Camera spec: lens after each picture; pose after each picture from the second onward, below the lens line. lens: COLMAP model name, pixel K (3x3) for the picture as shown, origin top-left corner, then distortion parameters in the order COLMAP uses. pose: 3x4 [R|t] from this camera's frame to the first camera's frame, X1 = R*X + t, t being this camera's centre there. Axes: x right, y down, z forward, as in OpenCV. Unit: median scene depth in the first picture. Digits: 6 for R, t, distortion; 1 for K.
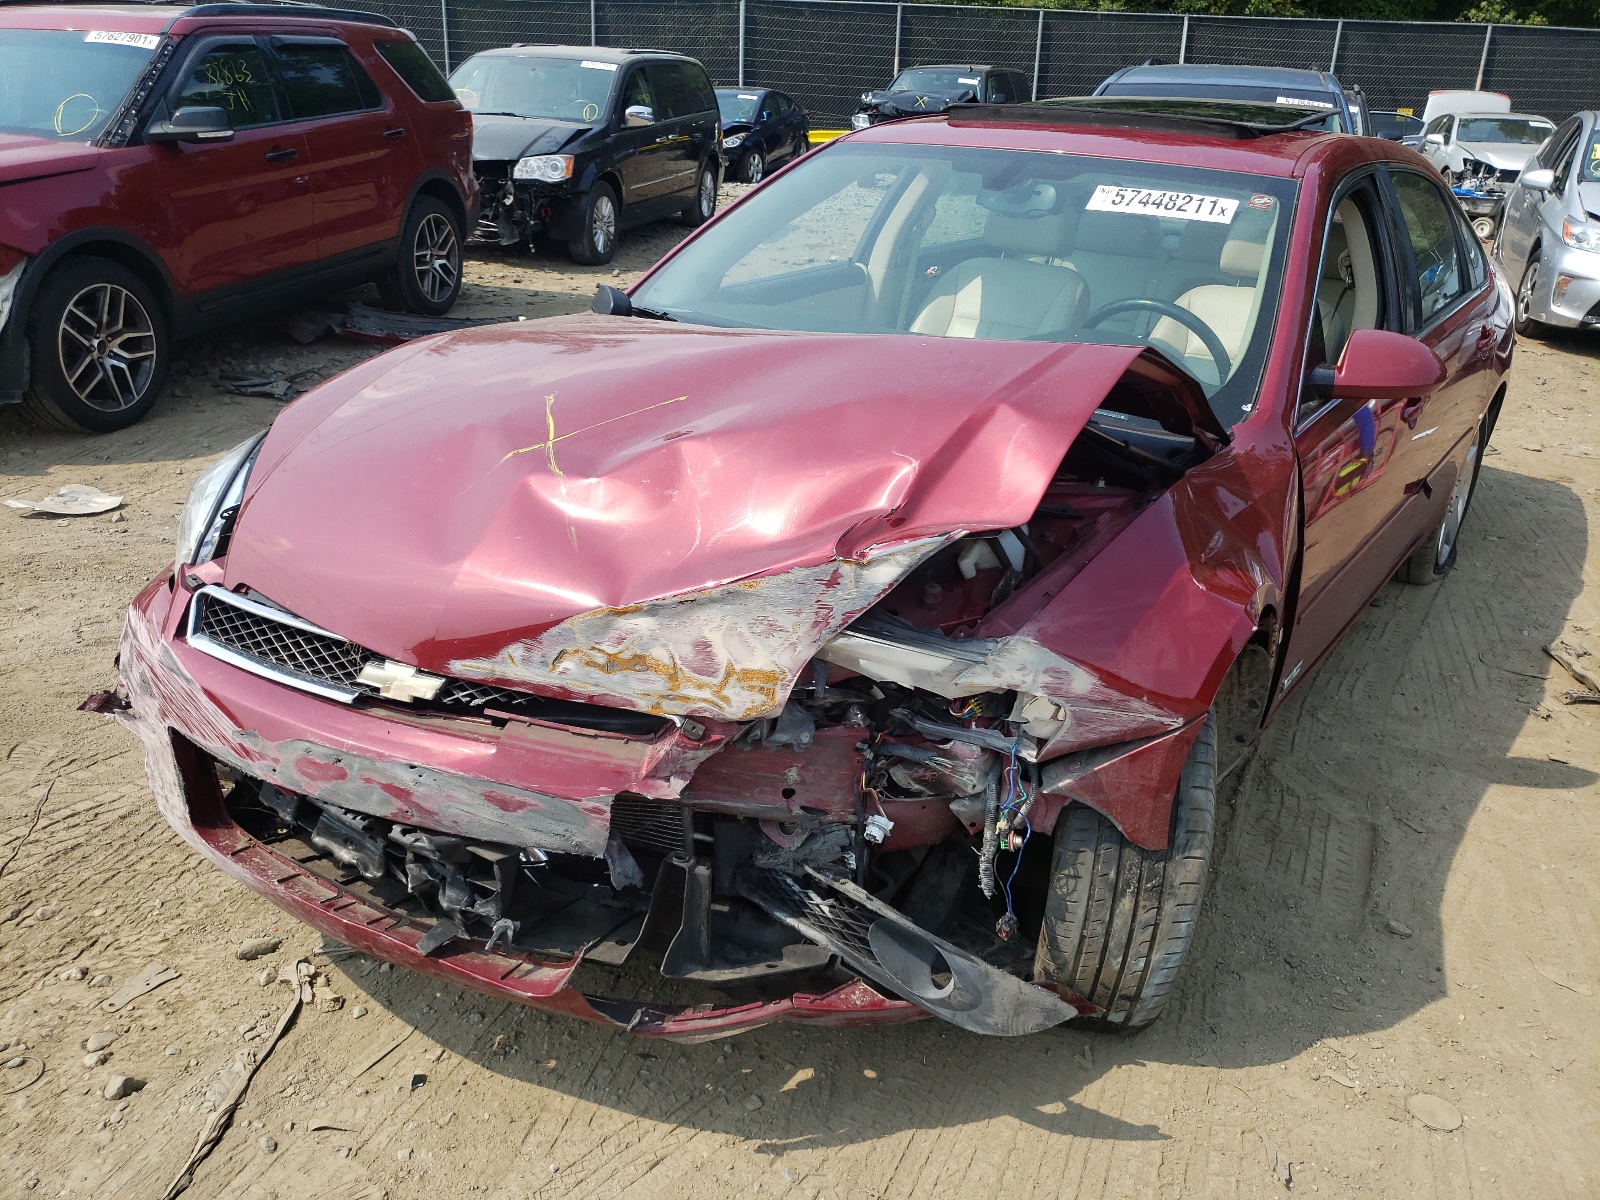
lens RADIAL K [[1254.2, 0, 801.9], [0, 1254.2, 534.8], [0, 0, 1]] dist [0.006560, 0.011206]
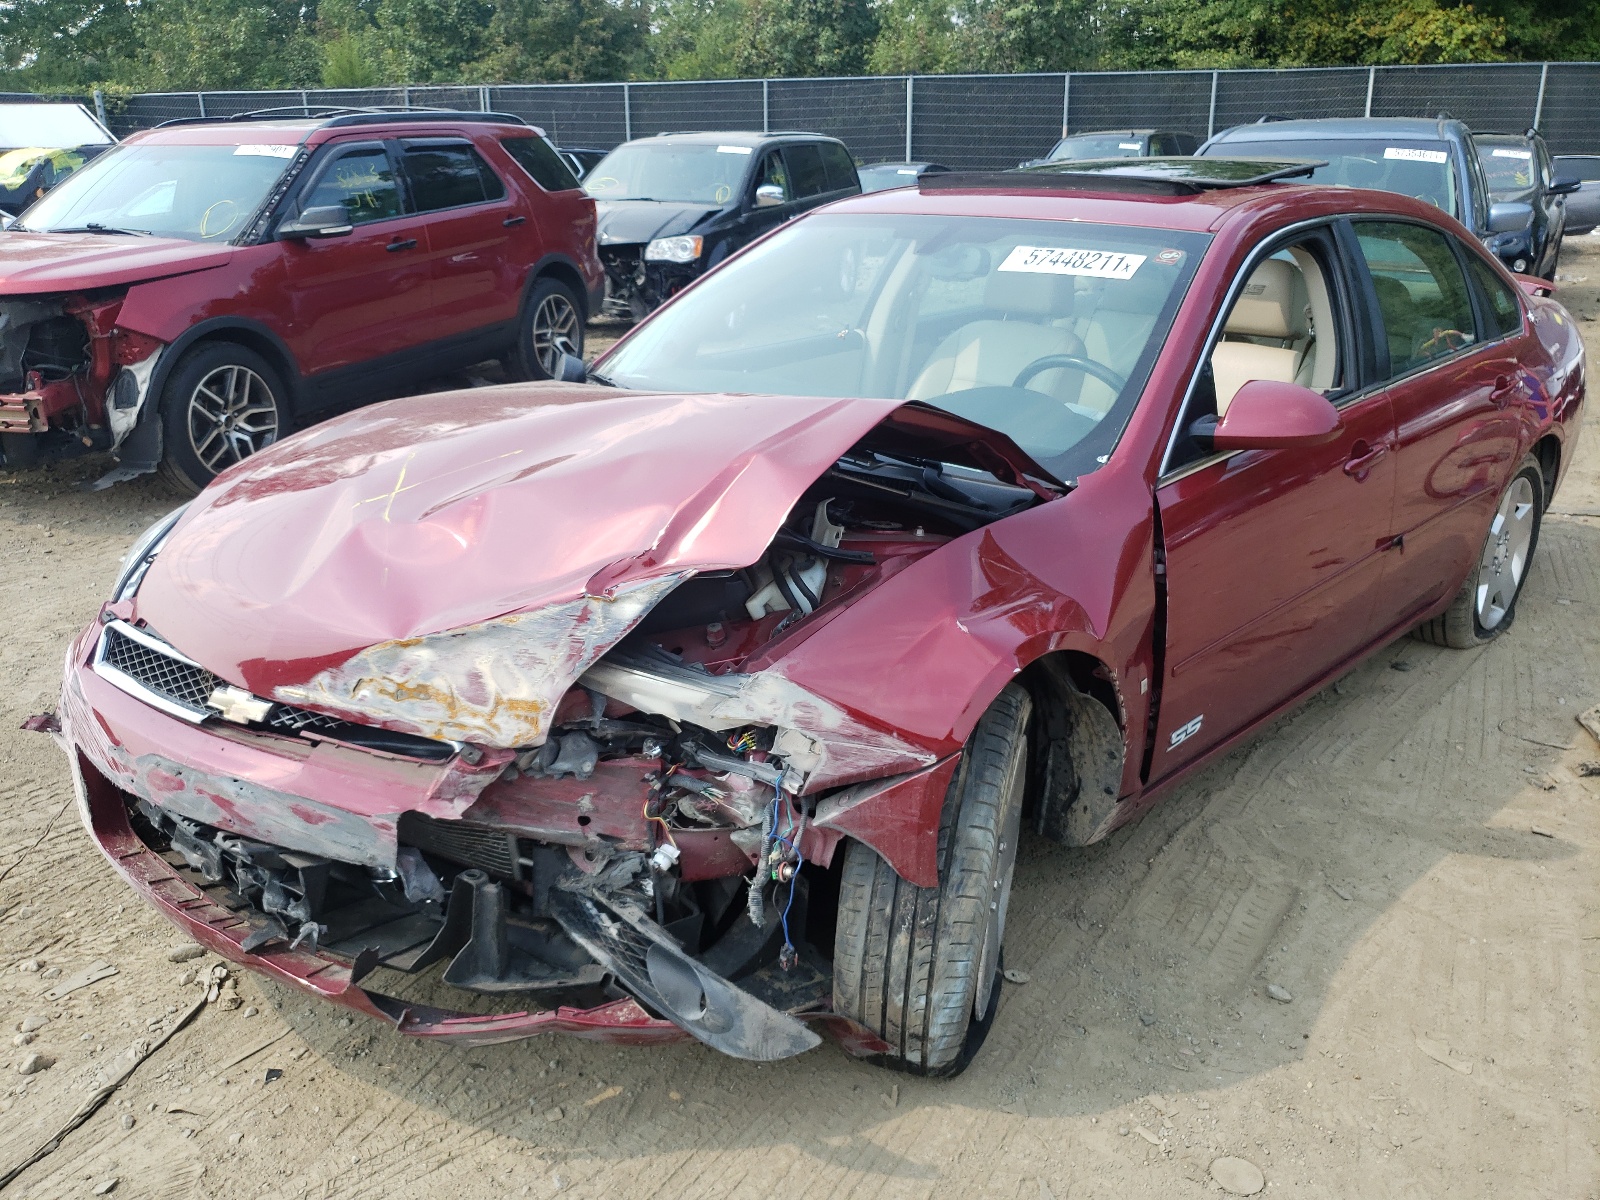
lens RADIAL K [[1254.2, 0, 801.9], [0, 1254.2, 534.8], [0, 0, 1]] dist [0.006560, 0.011206]
pose [[0.987569, -0.001024, -0.157184, 0.318153], [-0.007653, 0.998479, -0.054591, 0.019852], [0.157001, 0.055116, 0.986059, -0.034886]]
